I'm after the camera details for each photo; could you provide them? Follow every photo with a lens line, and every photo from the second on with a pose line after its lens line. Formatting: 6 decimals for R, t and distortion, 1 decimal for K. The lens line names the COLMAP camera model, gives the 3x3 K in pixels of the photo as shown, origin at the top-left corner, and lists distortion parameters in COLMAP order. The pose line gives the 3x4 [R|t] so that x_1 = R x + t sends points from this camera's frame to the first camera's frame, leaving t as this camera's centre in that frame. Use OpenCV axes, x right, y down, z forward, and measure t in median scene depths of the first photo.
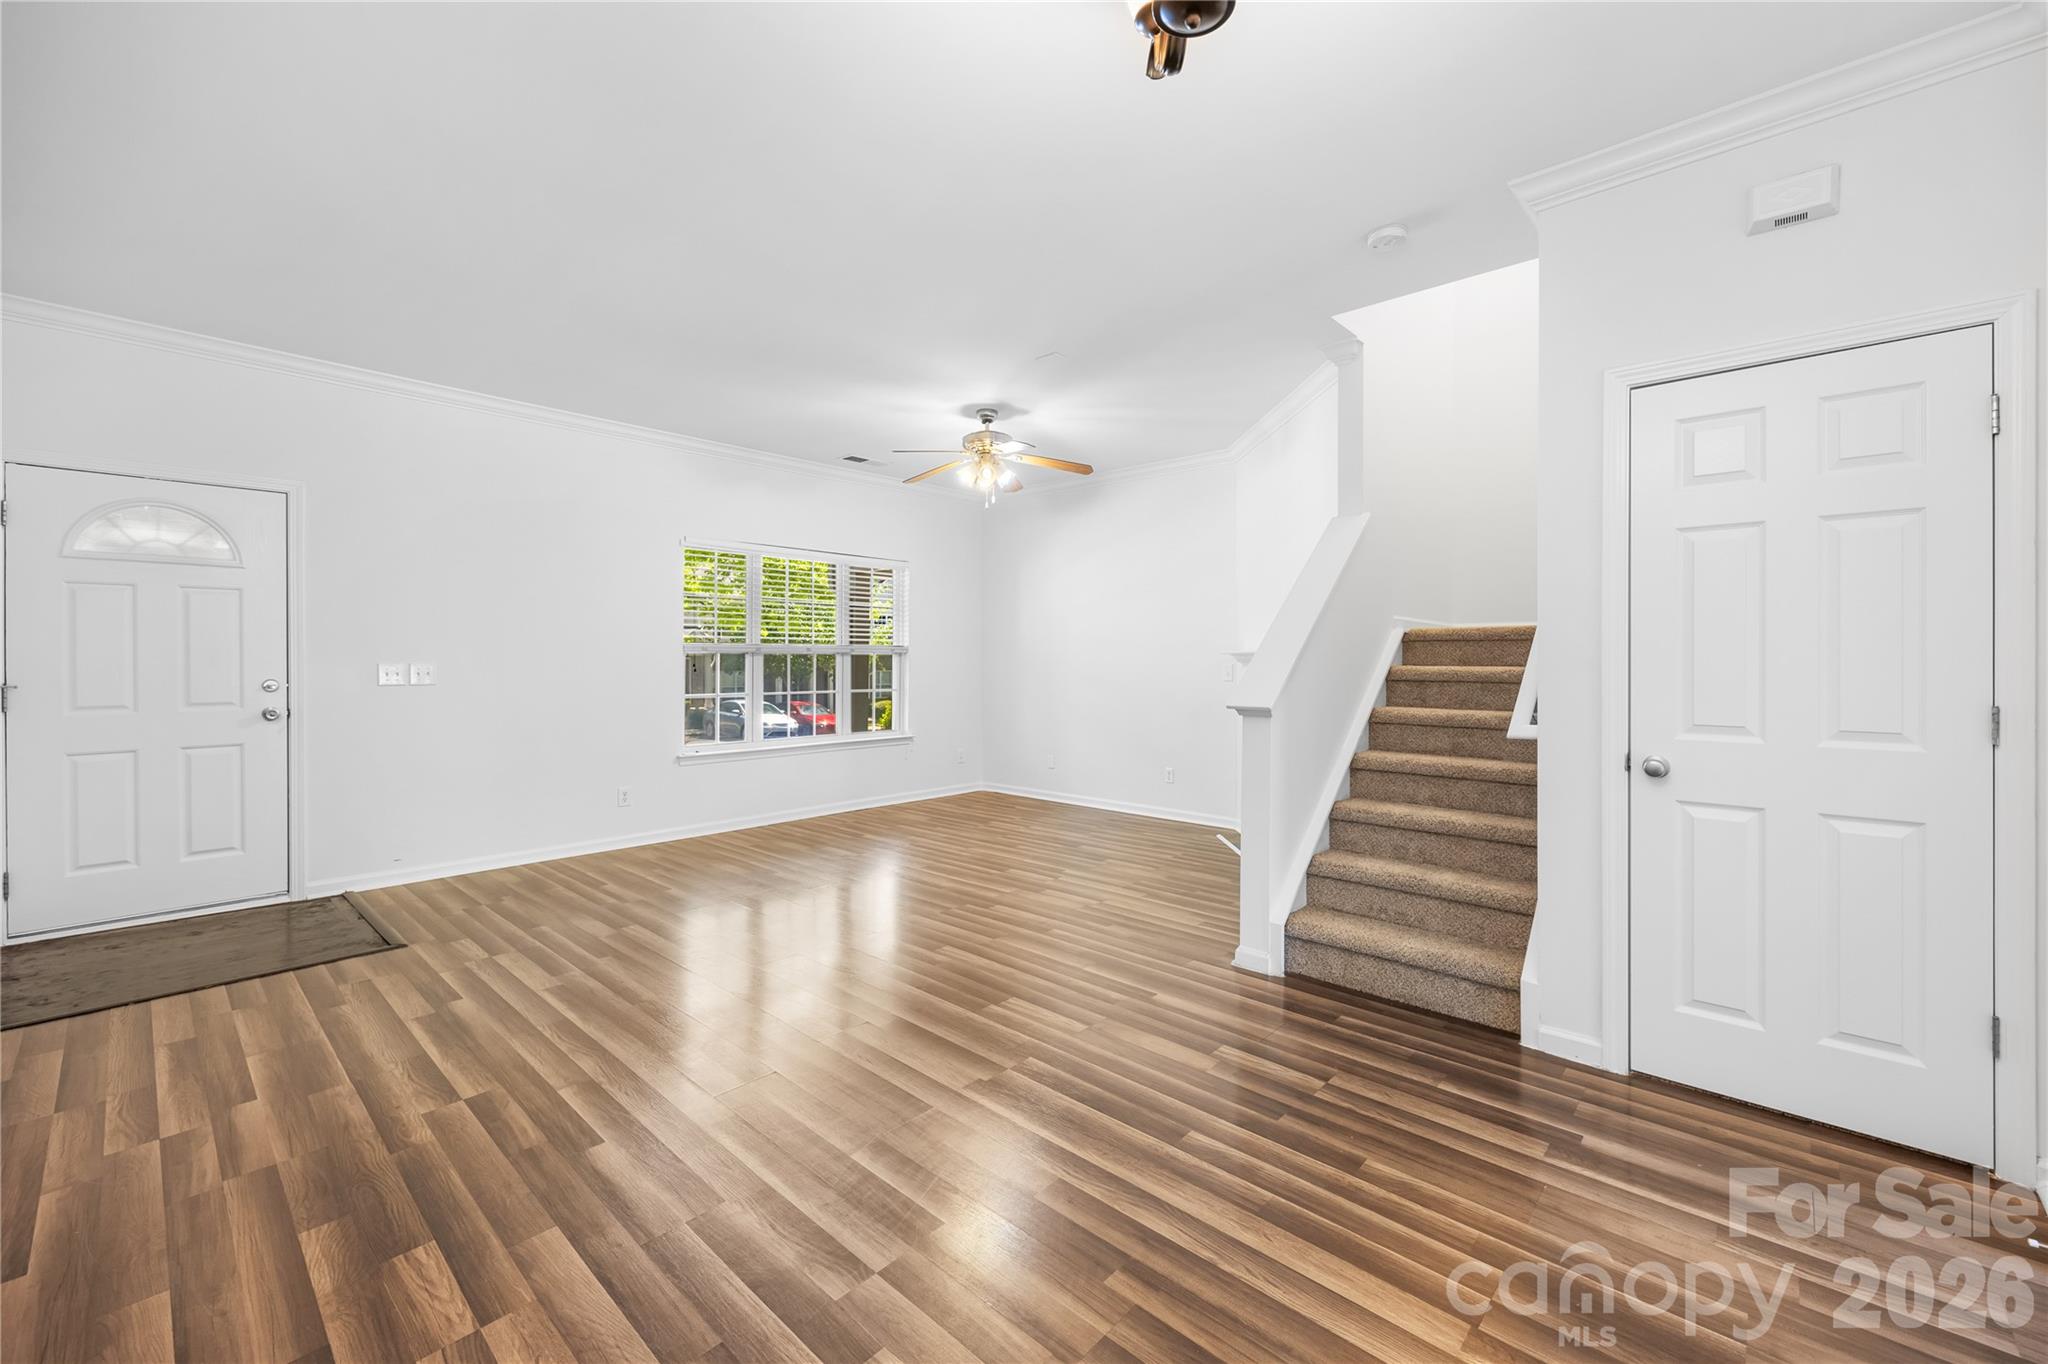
lens RADIAL K [[811.6, 0, 1060.0], [0, 811.6, 650.7], [0, 0, 1]] dist [-0.008133, 0.002212]
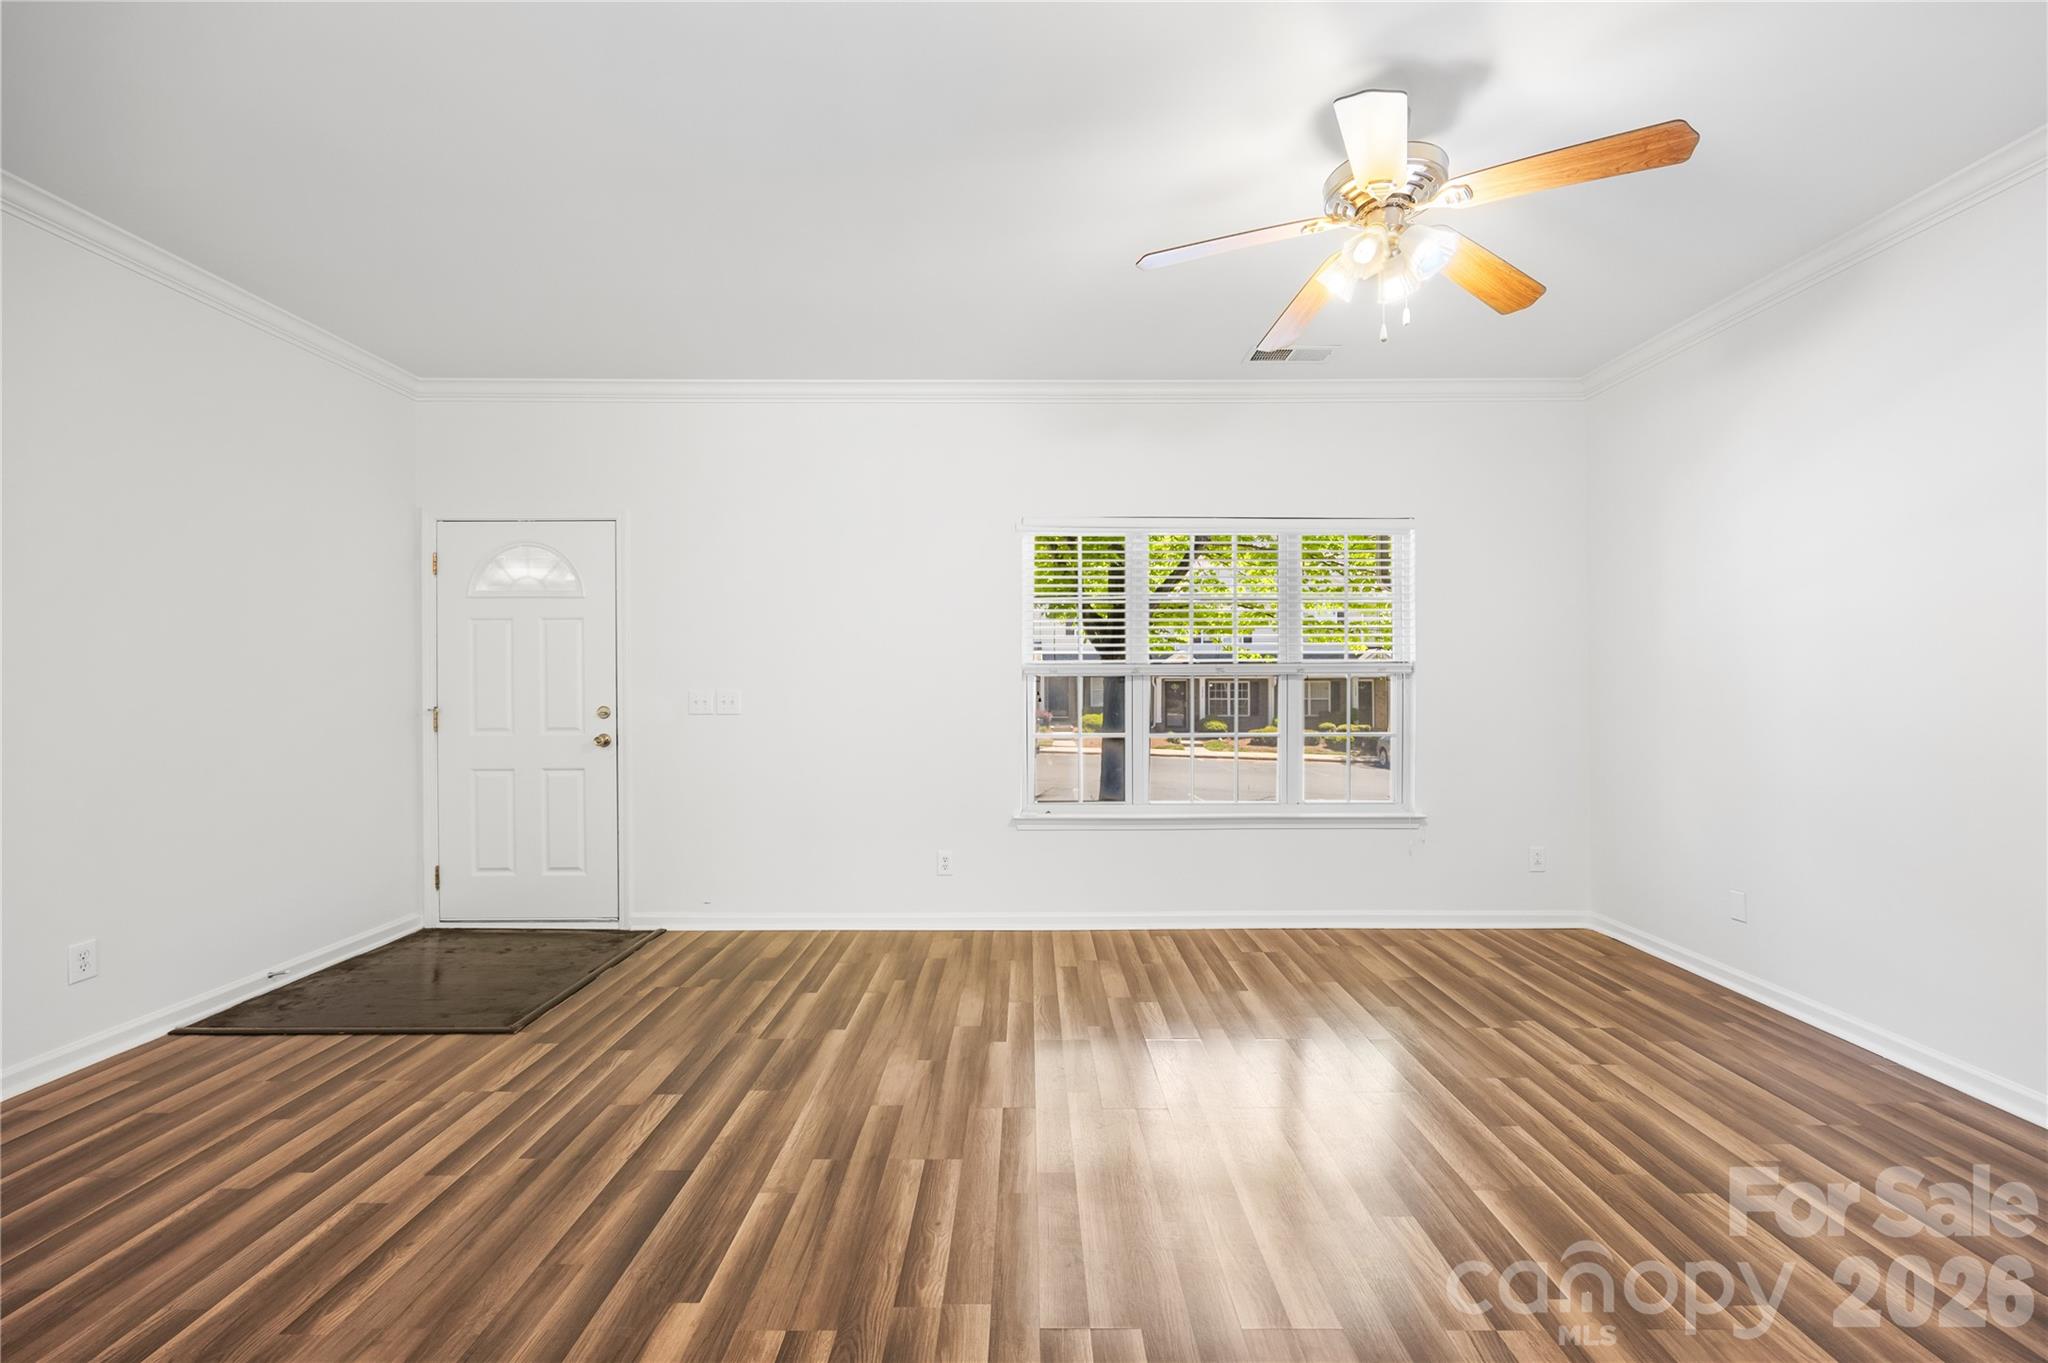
lens RADIAL K [[811.6, 0, 1034.4], [0, 811.6, 681.0], [0, 0, 1]] dist [-0.008133, 0.002212]
pose [[0.651775, -0.004456, -0.758400, 0.159484], [0.010042, 0.999946, 0.002754, 0.007328], [0.758346, -0.009411, 0.651784, 0.816764]]
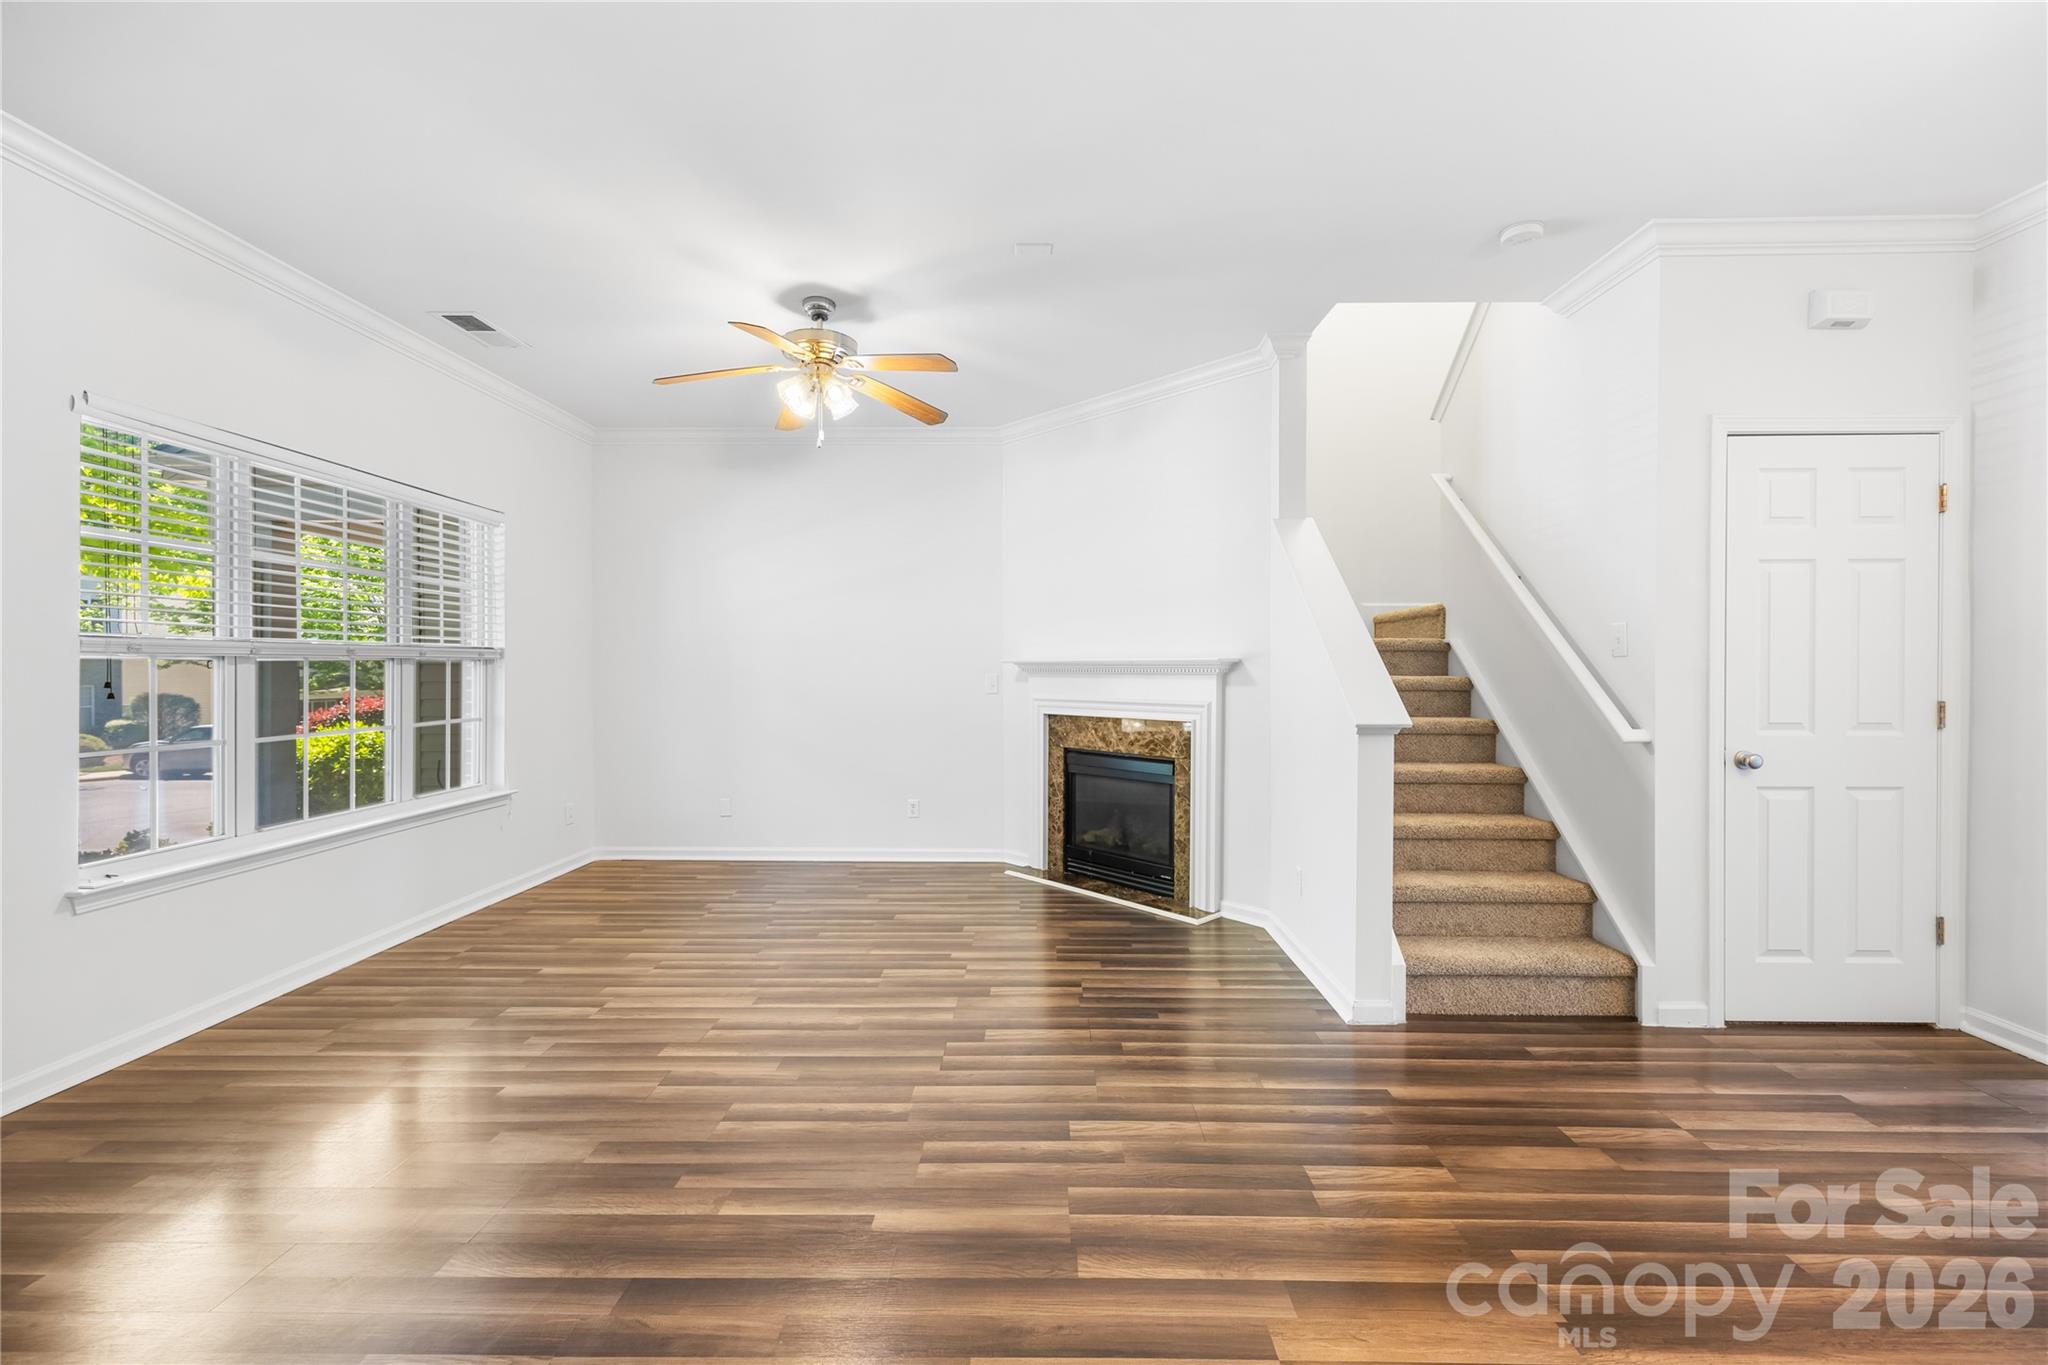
lens RADIAL K [[811.6, 0, 1040.1], [0, 811.6, 665.6], [0, 0, 1]] dist [-0.008133, 0.002212]
pose [[0.763618, 0.001481, 0.645667, -0.546294], [-0.005956, 0.999971, 0.004752, 0.004887], [-0.645641, -0.007474, 0.763605, 0.516388]]
